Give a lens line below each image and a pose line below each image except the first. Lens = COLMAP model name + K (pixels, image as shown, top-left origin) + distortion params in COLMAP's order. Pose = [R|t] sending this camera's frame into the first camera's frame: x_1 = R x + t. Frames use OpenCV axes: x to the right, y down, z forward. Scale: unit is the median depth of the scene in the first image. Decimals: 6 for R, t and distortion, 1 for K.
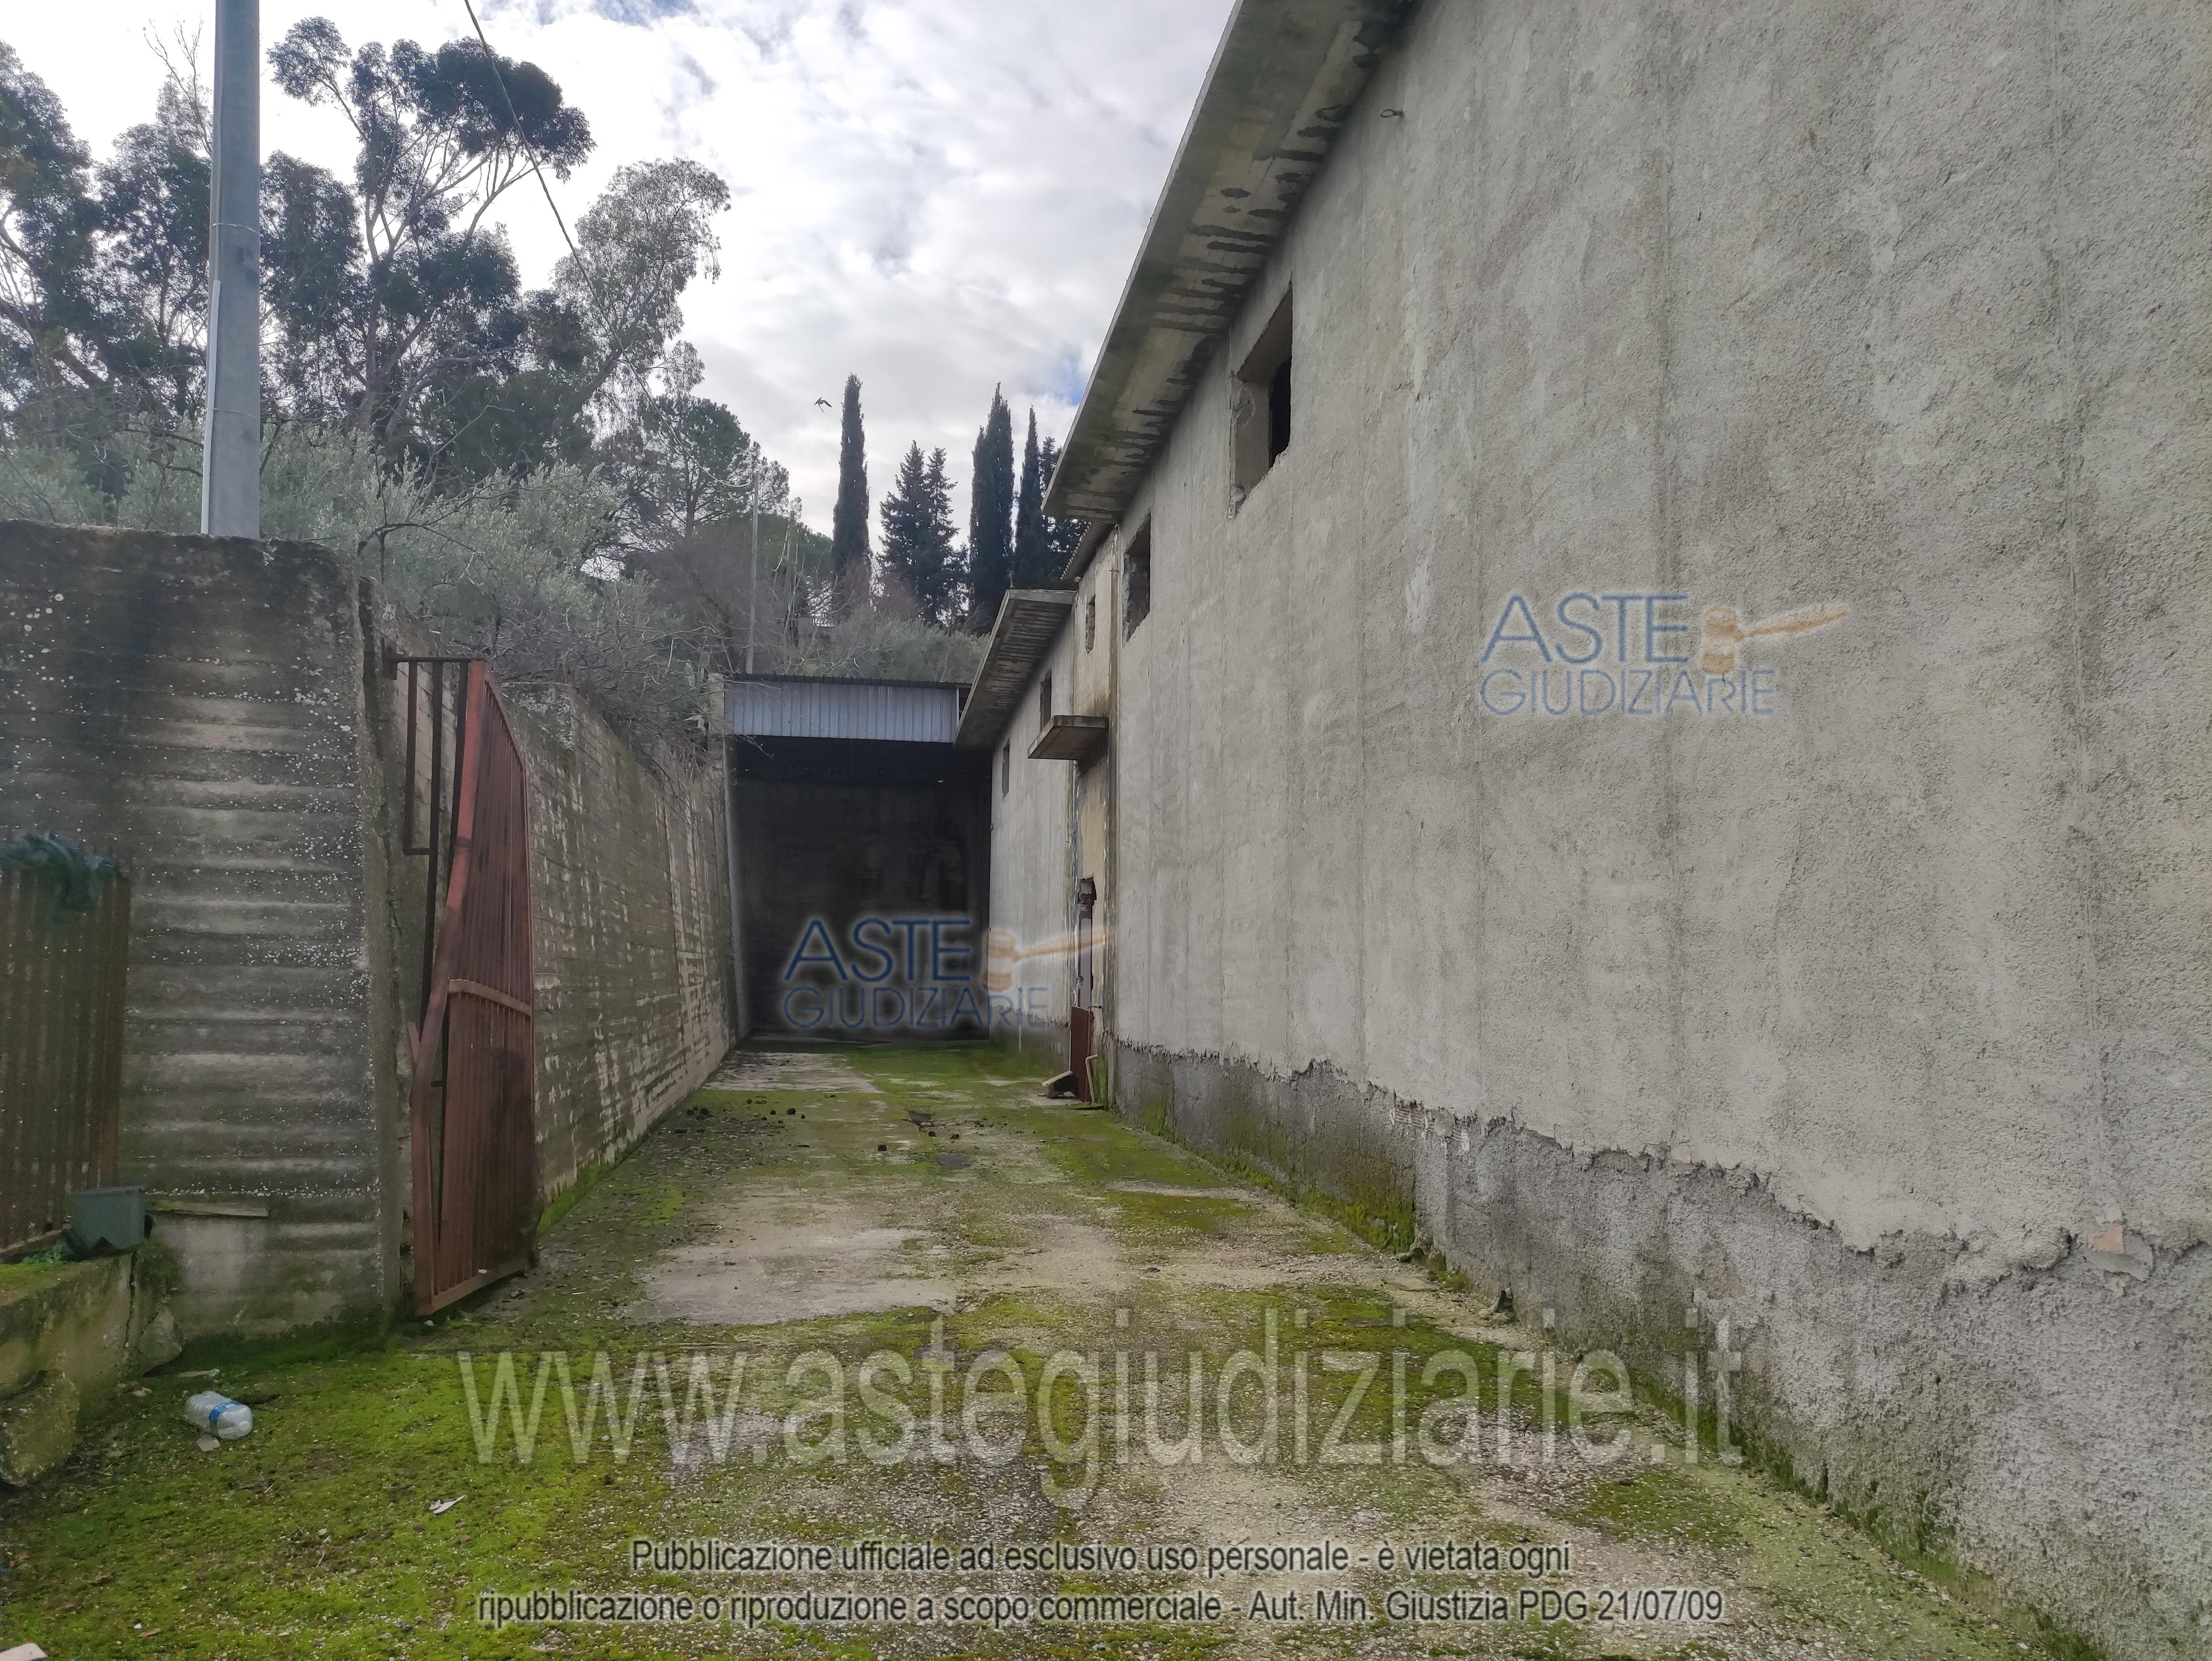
lens RADIAL K [[1632.7, 0, 1091.2], [0, 1632.7, 835.3], [0, 0, 1]] dist [0.041928, -0.020468]
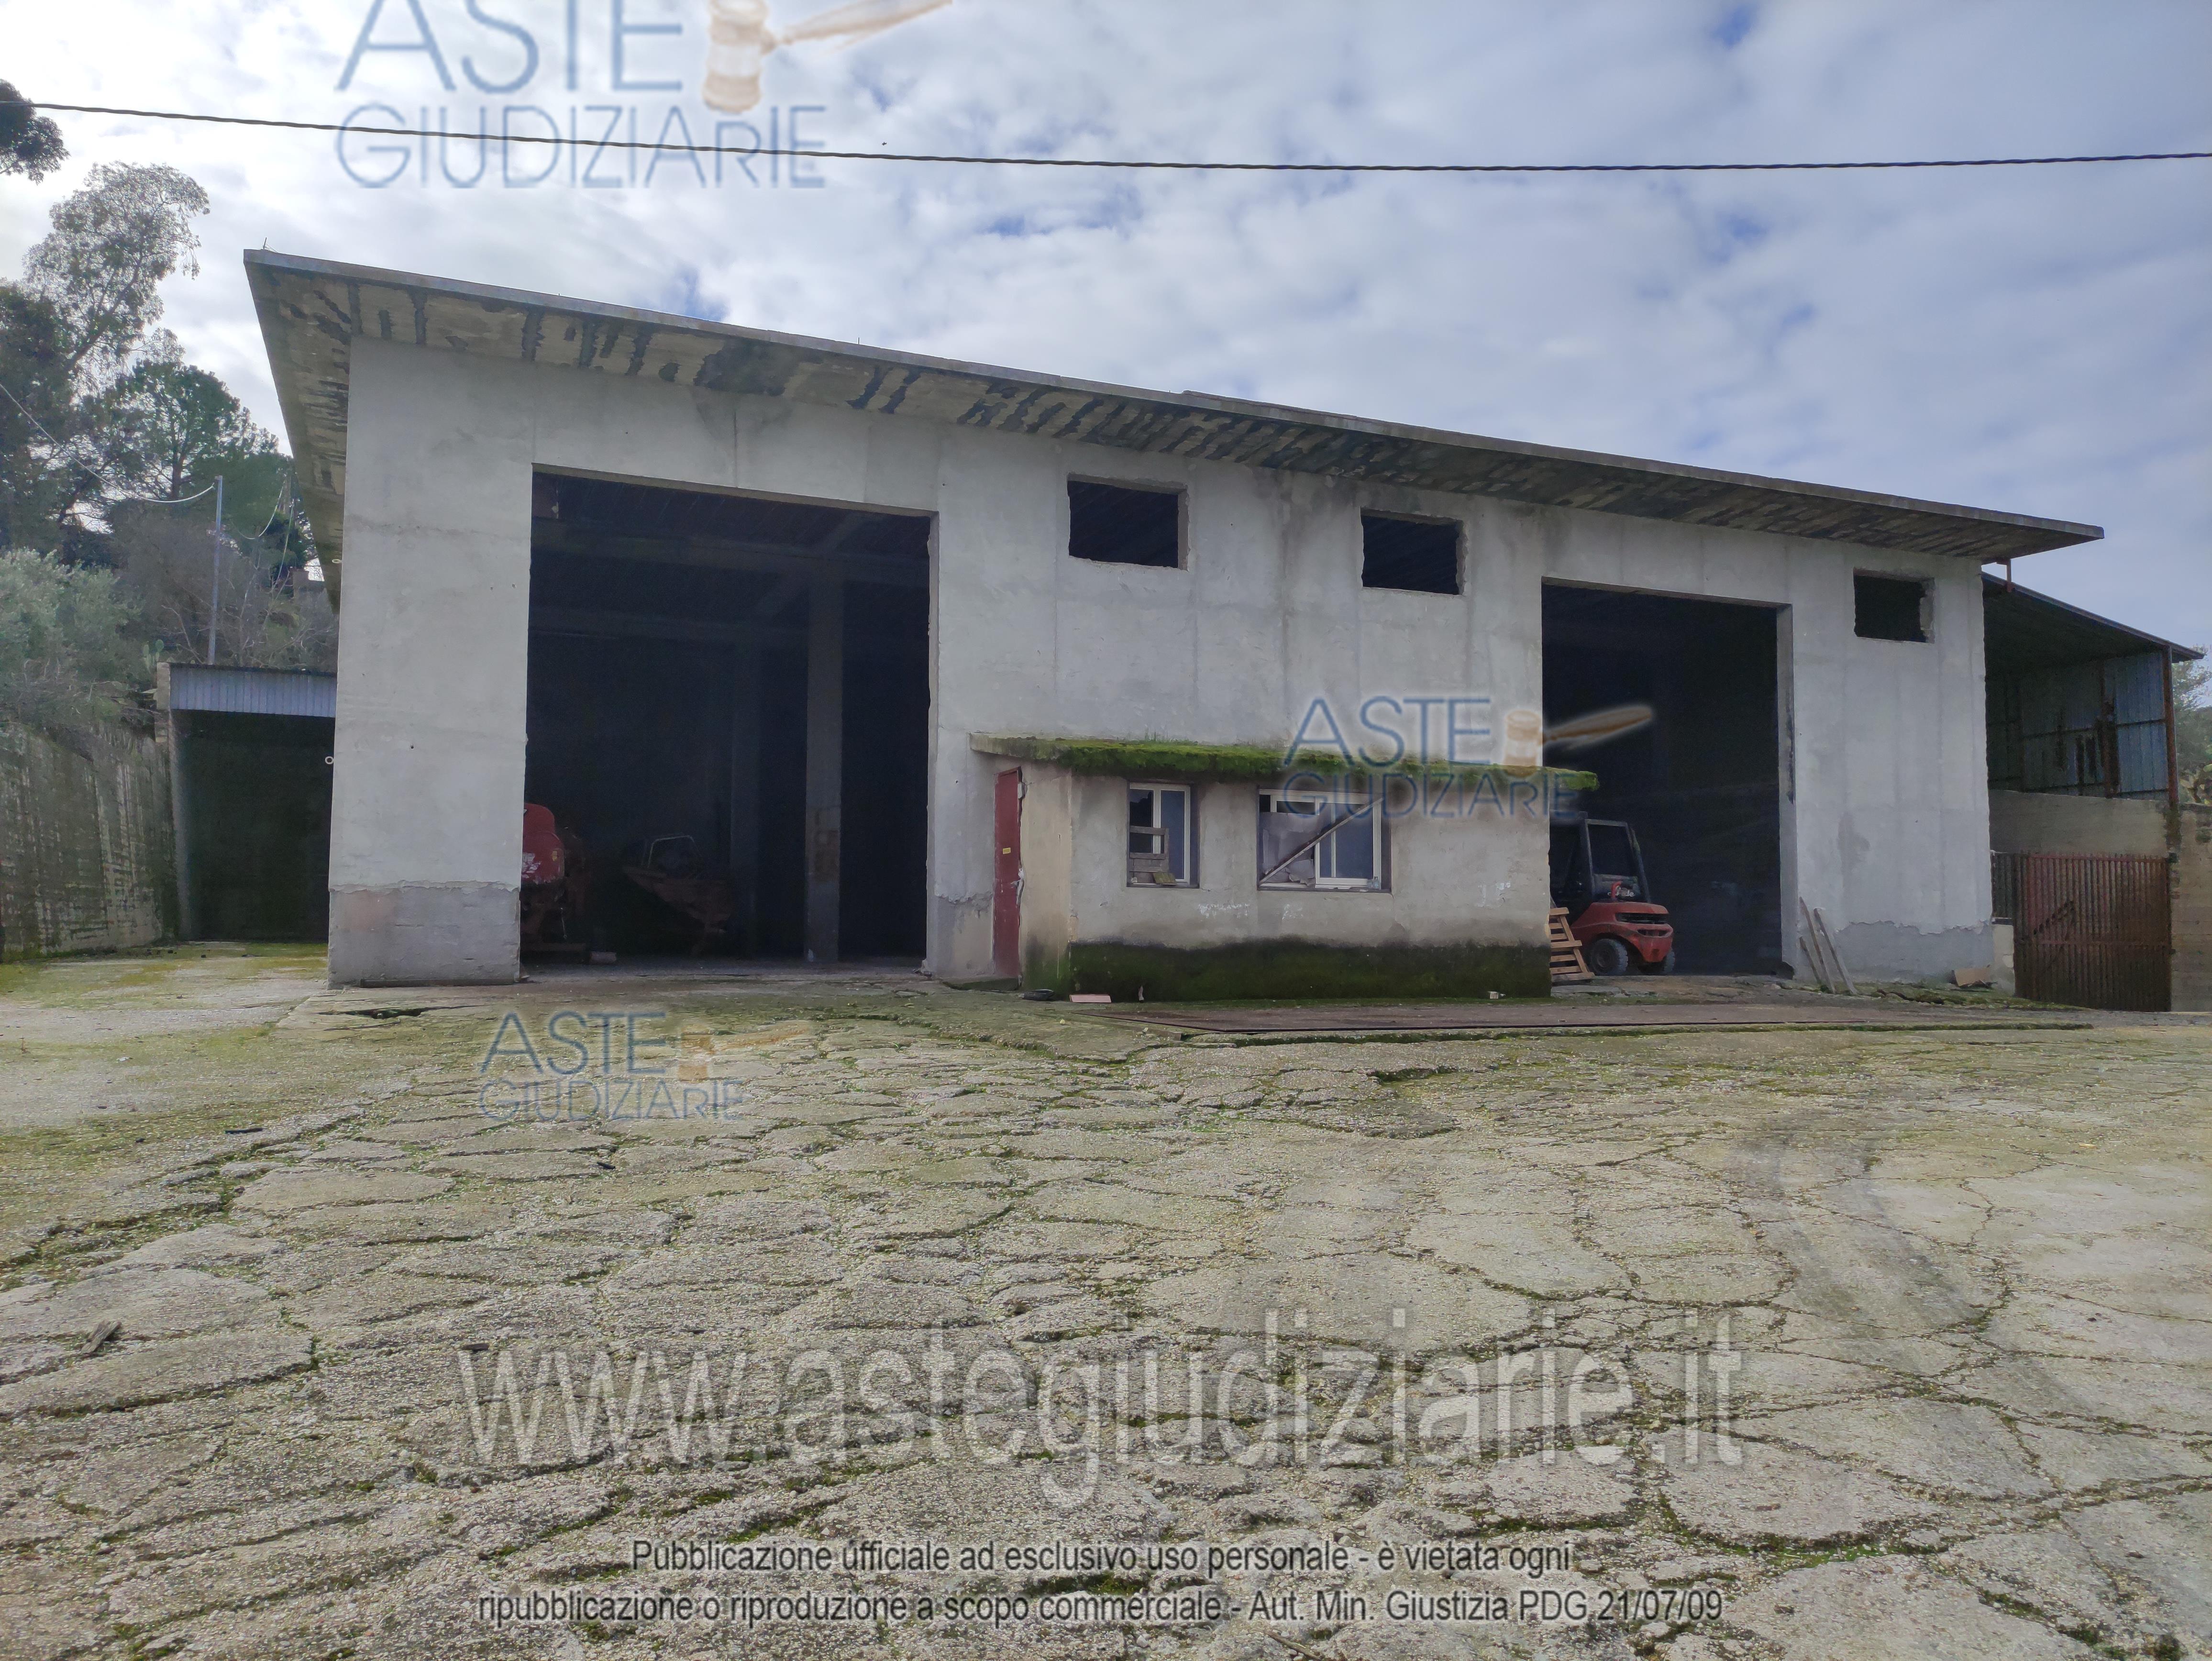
lens RADIAL K [[1632.7, 0, 1104.1], [0, 1632.7, 824.0], [0, 0, 1]] dist [0.041928, -0.020468]
pose [[0.967594, 0.007273, 0.252404, 0.086997], [-0.015049, 0.999469, 0.028889, -0.009030], [-0.252060, -0.031752, 0.967190, -0.249878]]
